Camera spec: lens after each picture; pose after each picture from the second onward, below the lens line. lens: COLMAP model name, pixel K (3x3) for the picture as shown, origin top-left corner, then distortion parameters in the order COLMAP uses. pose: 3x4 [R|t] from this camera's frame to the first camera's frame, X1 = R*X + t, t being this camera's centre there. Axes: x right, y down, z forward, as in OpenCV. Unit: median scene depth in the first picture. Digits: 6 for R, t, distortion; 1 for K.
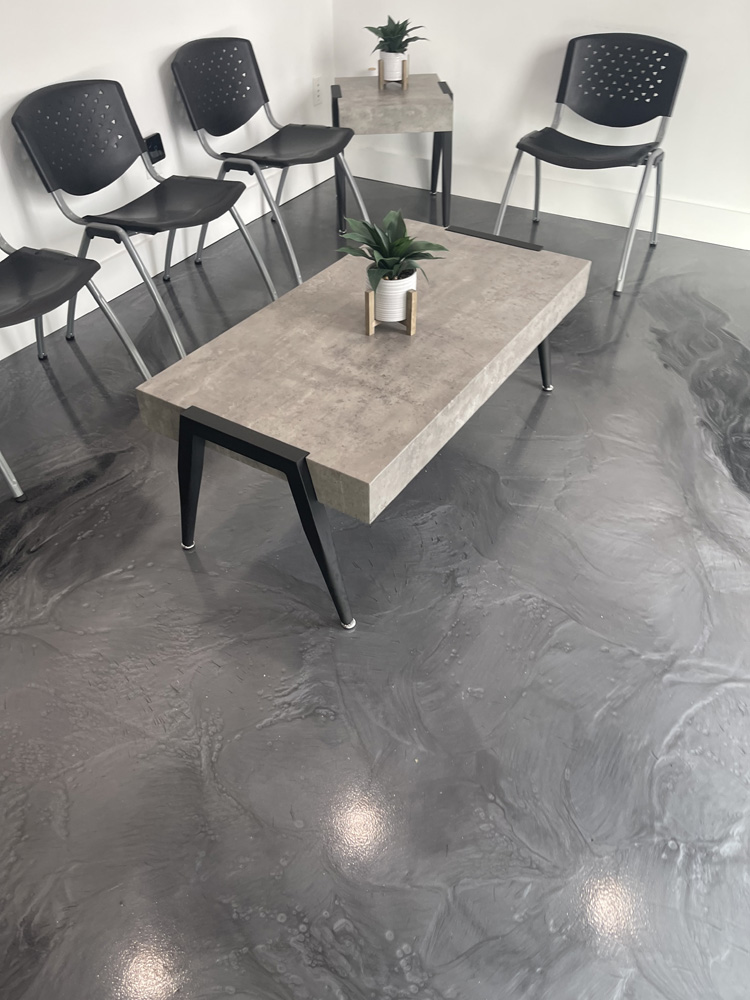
lens RADIAL K [[769.0, 0, 371.9], [0, 769.0, 502.1], [0, 0, 1]] dist [0.058208, -0.071349]
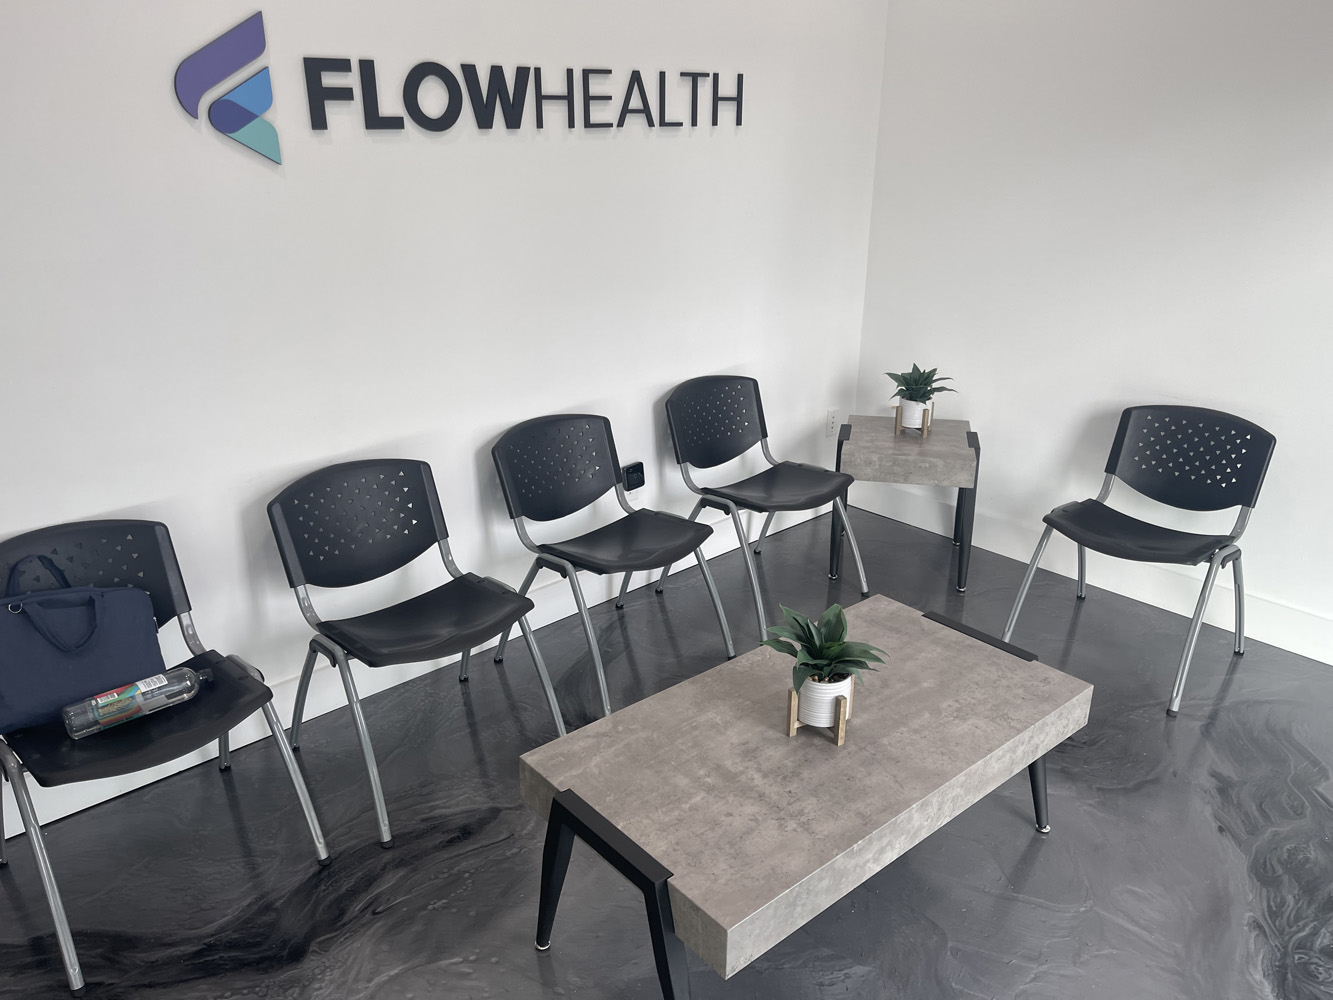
lens RADIAL K [[1025.1, 0, 661.7], [0, 1025.1, 499.9], [0, 0, 1]] dist [0.058208, -0.071349]
pose [[0.956610, 0.117684, -0.266547, 0.111507], [-0.201131, 0.928598, -0.311852, -0.060140], [0.210815, 0.351932, 0.911976, -0.148001]]
